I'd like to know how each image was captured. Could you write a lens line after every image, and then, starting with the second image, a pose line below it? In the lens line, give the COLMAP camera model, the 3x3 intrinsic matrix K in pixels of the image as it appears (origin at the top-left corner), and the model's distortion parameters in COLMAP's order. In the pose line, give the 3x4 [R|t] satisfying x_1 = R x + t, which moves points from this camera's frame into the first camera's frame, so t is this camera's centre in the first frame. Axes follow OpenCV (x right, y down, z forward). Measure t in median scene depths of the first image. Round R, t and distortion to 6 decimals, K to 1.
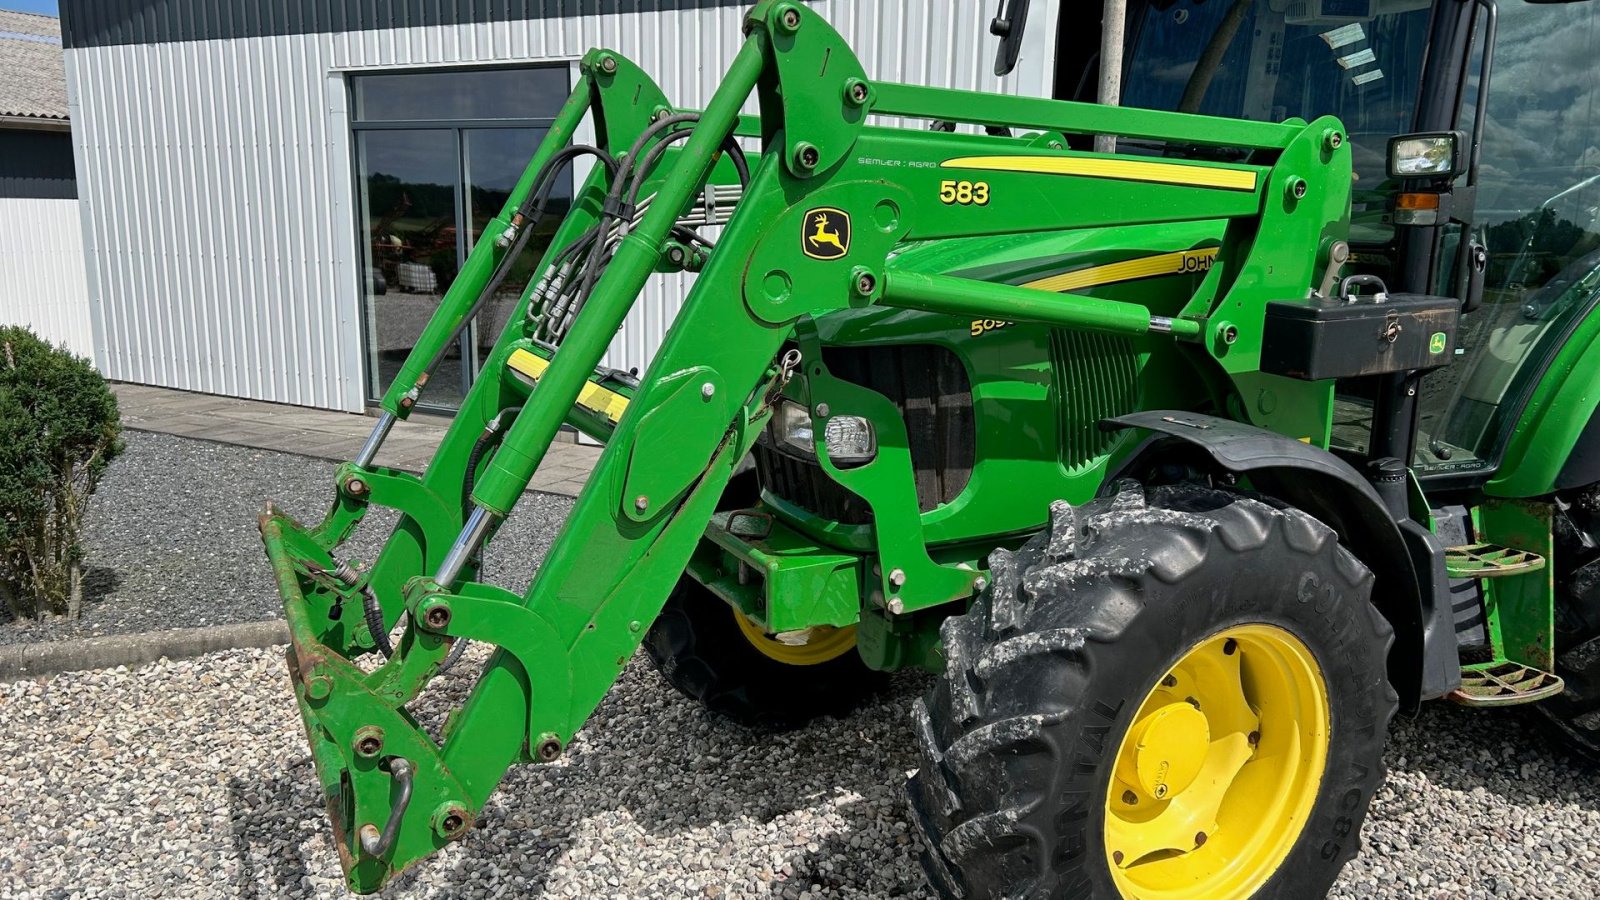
lens RADIAL K [[1186.5, 0, 797.2], [0, 1186.5, 458.8], [0, 0, 1]] dist [0.070235, -0.091880]
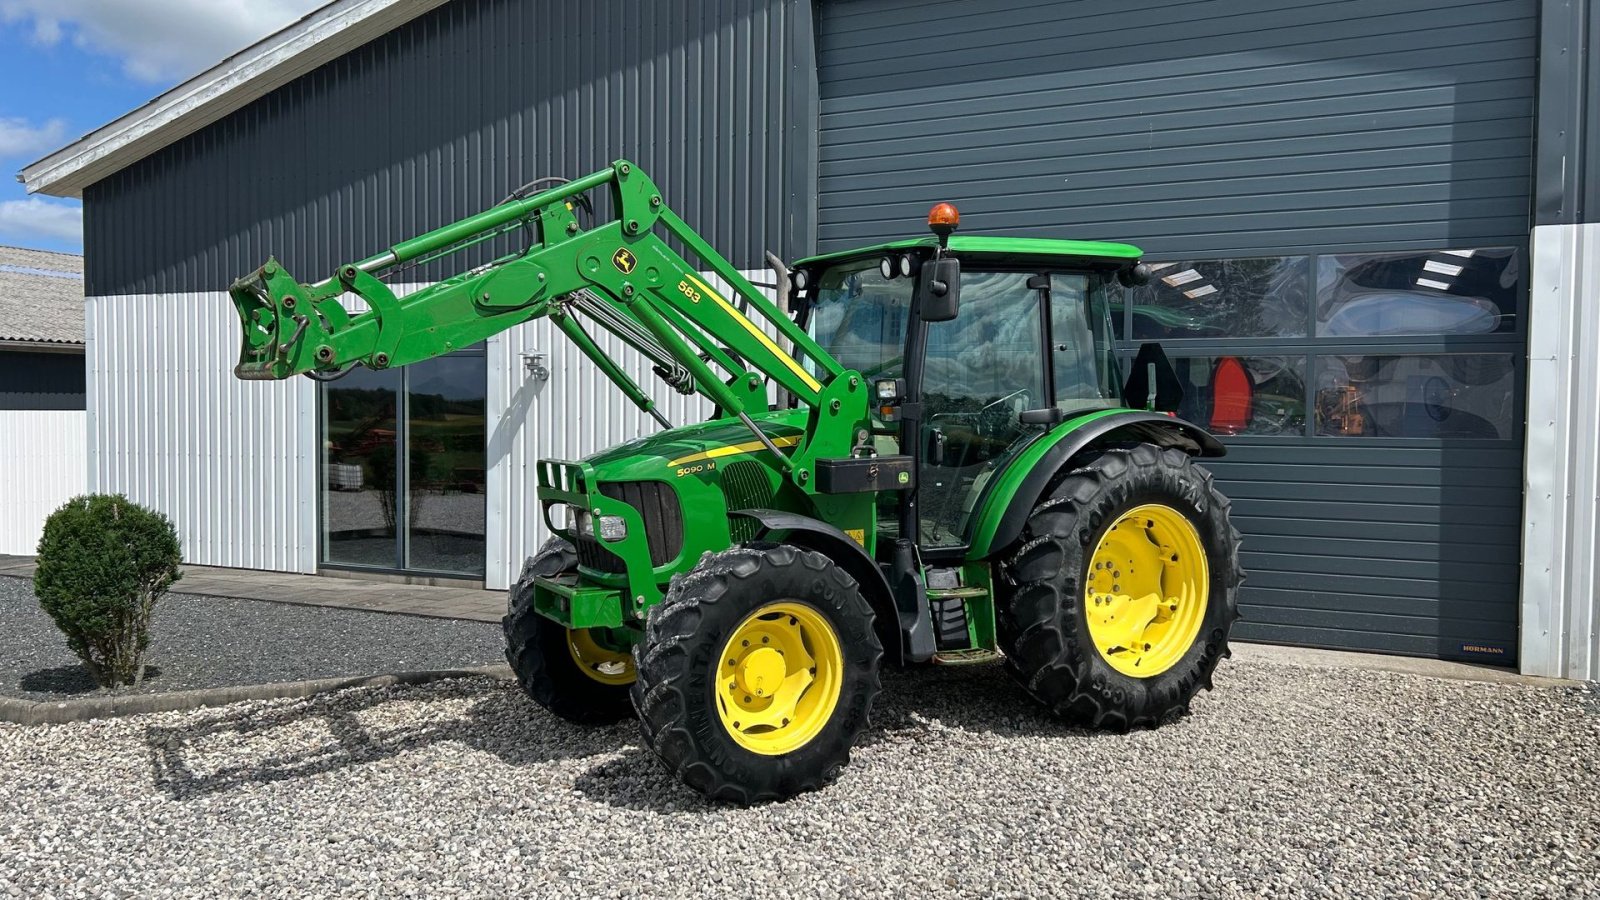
lens RADIAL K [[1175.2, 0, 787.6], [0, 1175.2, 437.8], [0, 0, 1]] dist [0.069865, -0.091755]
pose [[0.998145, -0.012778, 0.059531, 0.205958], [0.023317, 0.983417, -0.179856, 0.183910], [-0.056246, 0.180911, 0.981890, -0.923290]]
